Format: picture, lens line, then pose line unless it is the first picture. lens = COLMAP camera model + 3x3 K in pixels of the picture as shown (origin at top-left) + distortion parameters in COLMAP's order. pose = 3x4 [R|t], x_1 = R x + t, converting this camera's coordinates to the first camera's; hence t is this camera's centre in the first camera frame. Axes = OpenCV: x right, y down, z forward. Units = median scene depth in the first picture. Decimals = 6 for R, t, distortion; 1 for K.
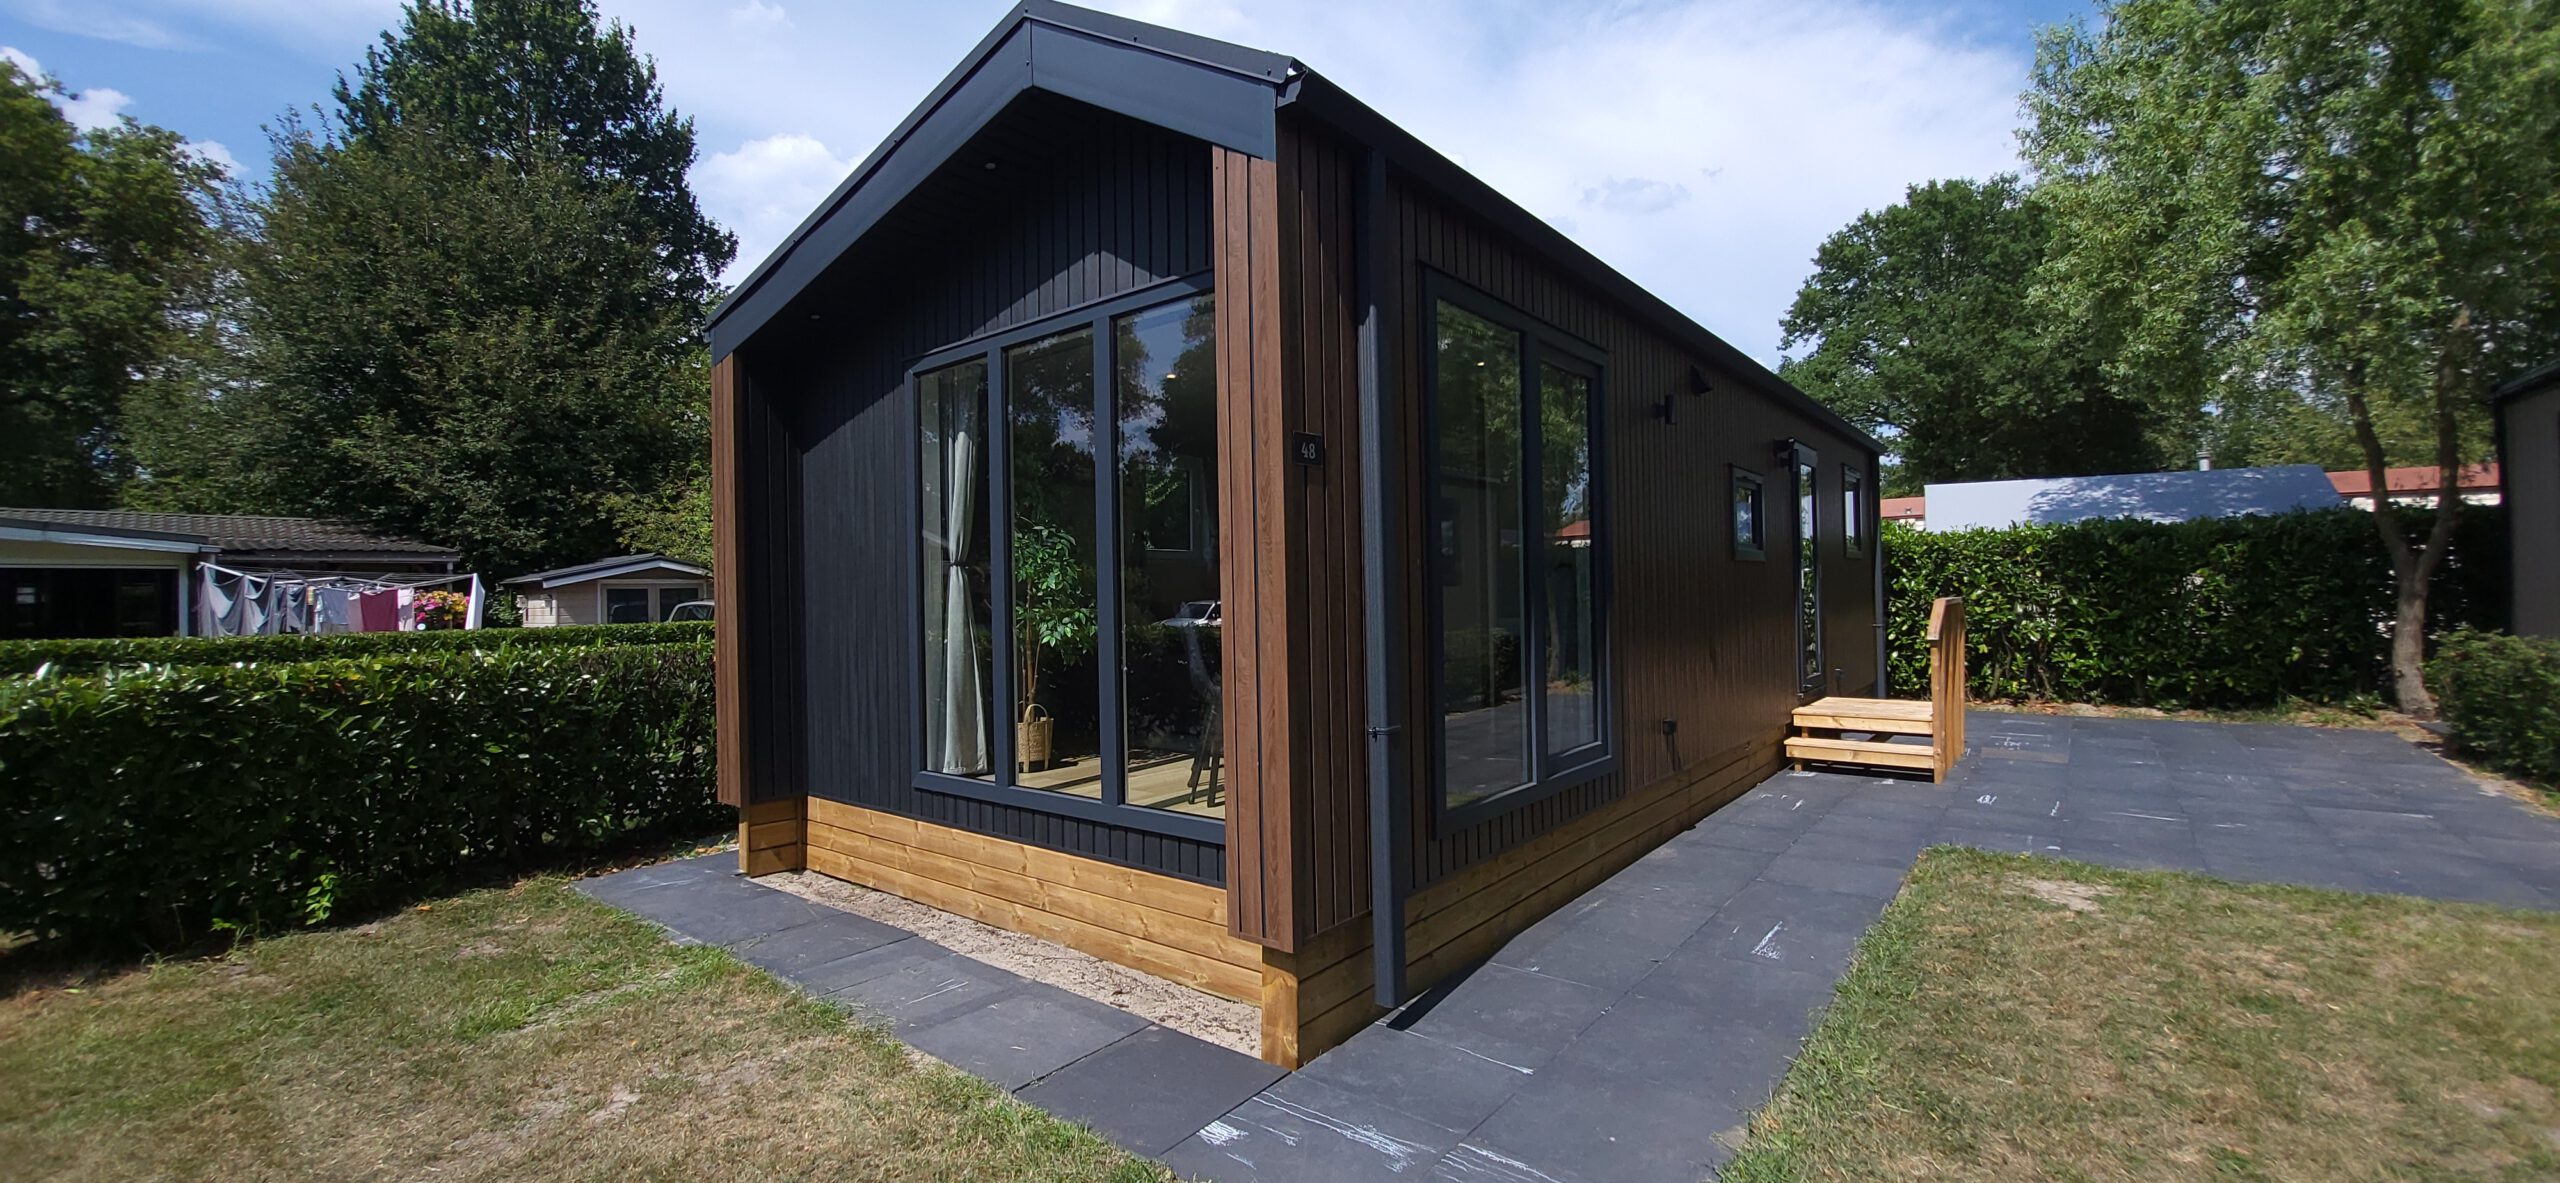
lens RADIAL K [[1007.4, 0, 1280.0], [0, 1007.4, 591.5], [0, 0, 1]] dist [-0.002726, -0.008901]
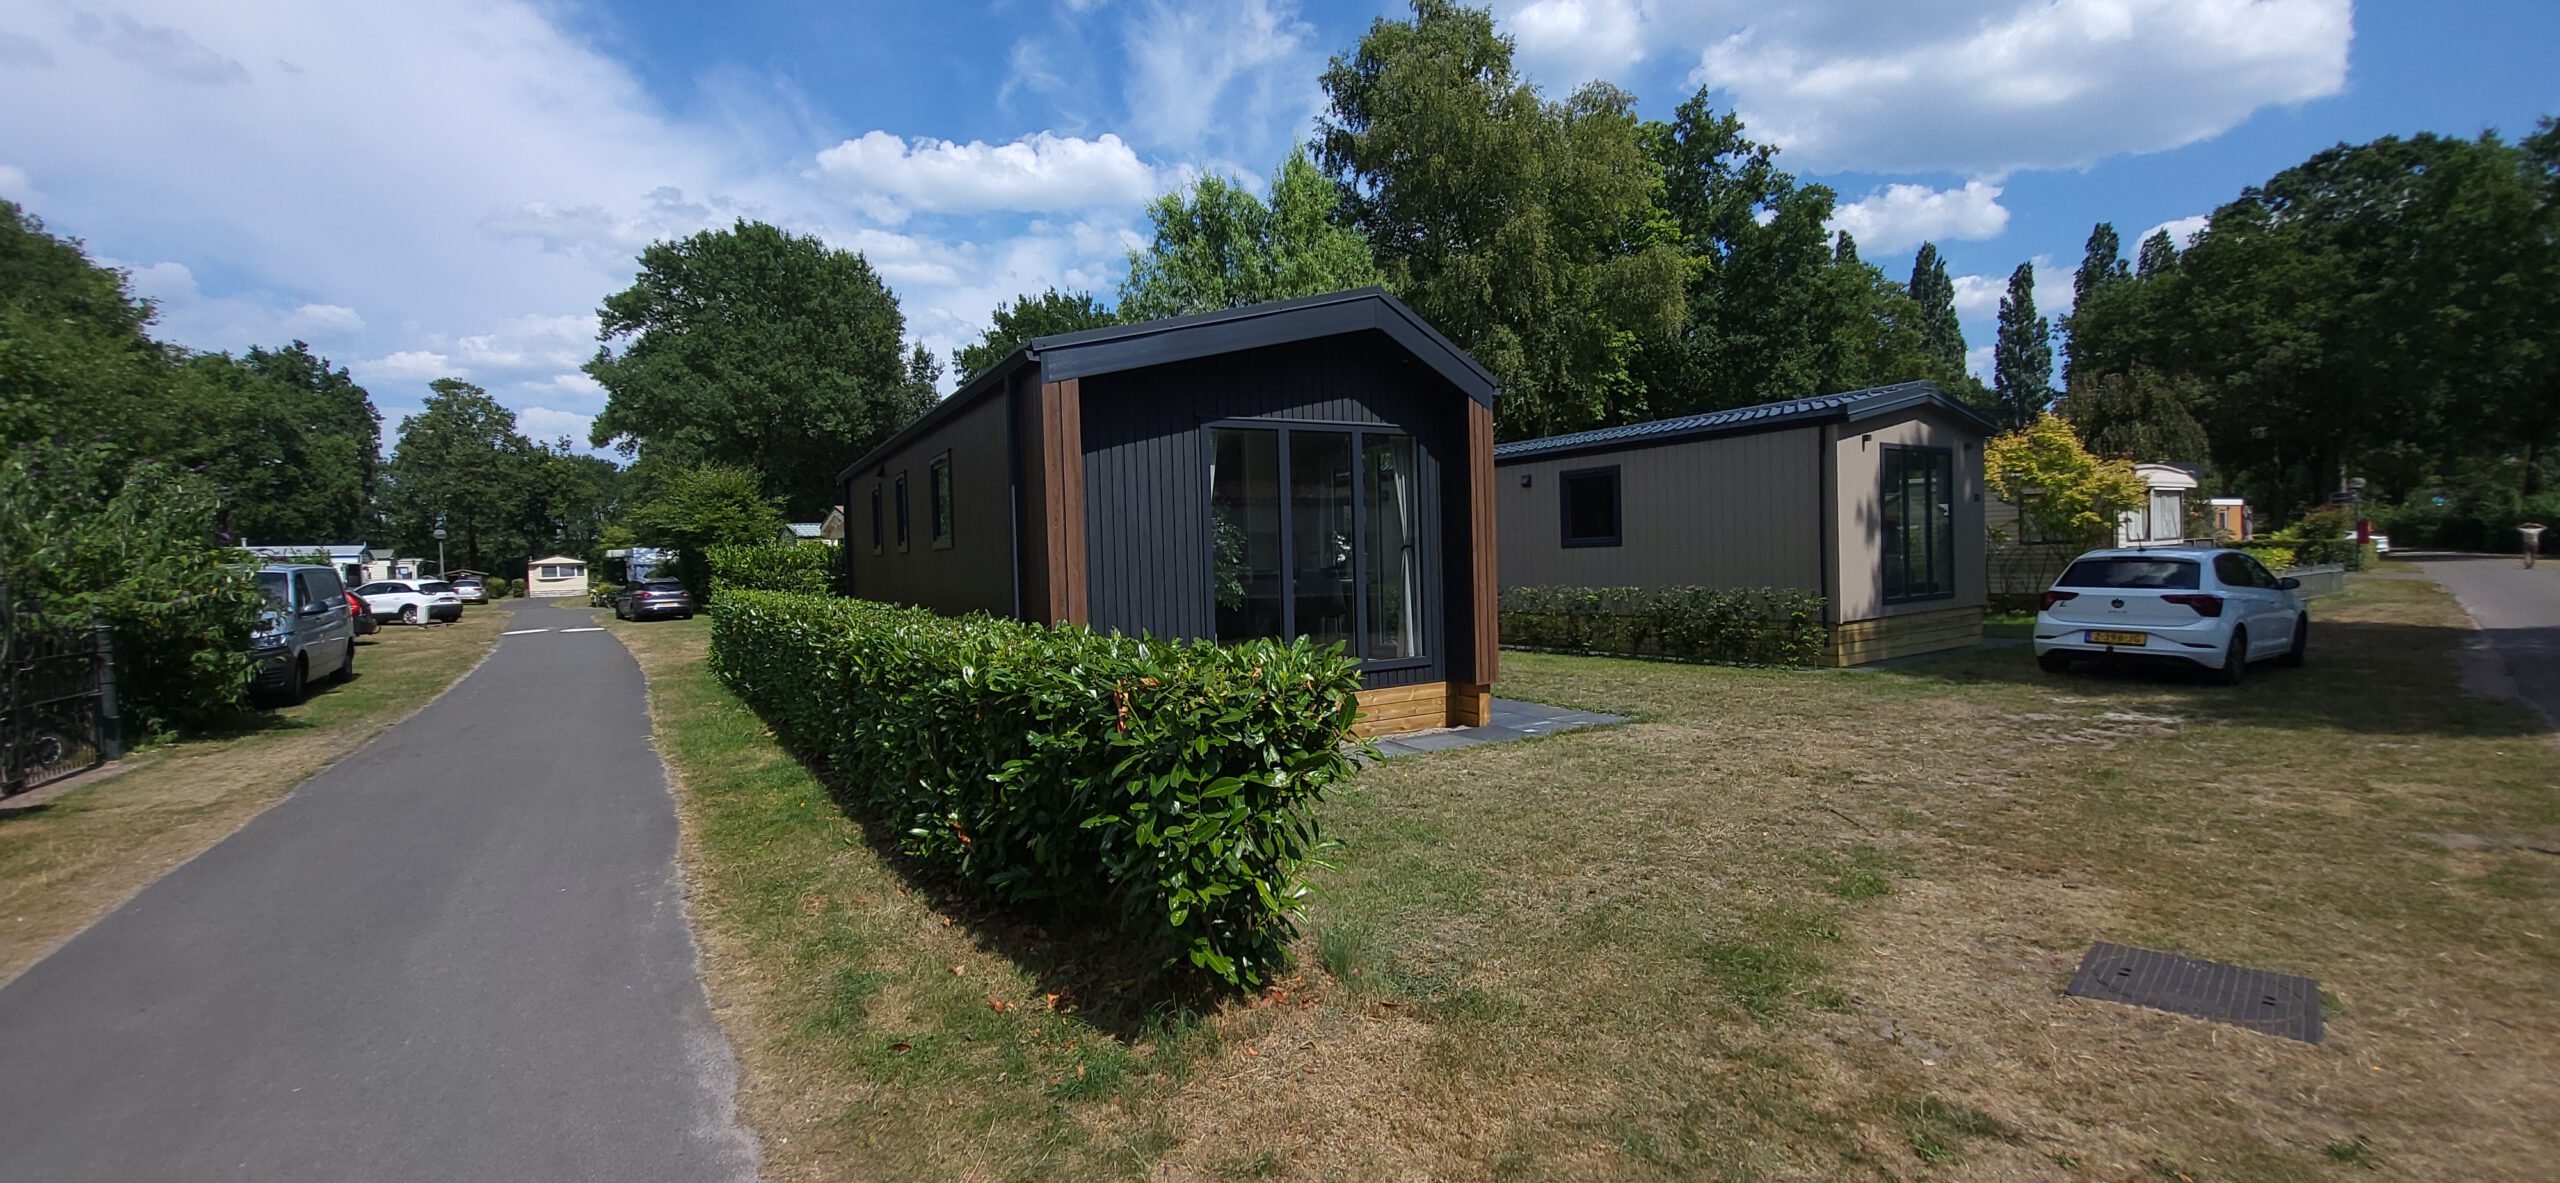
lens RADIAL K [[1007.4, 0, 1280.0], [0, 1007.4, 591.5], [0, 0, 1]] dist [-0.002726, -0.008901]
pose [[0.336313, -0.031639, 0.941219, -0.227107], [0.026104, 0.999365, 0.024266, -0.000987], [-0.941388, 0.016408, 0.336925, 0.051311]]
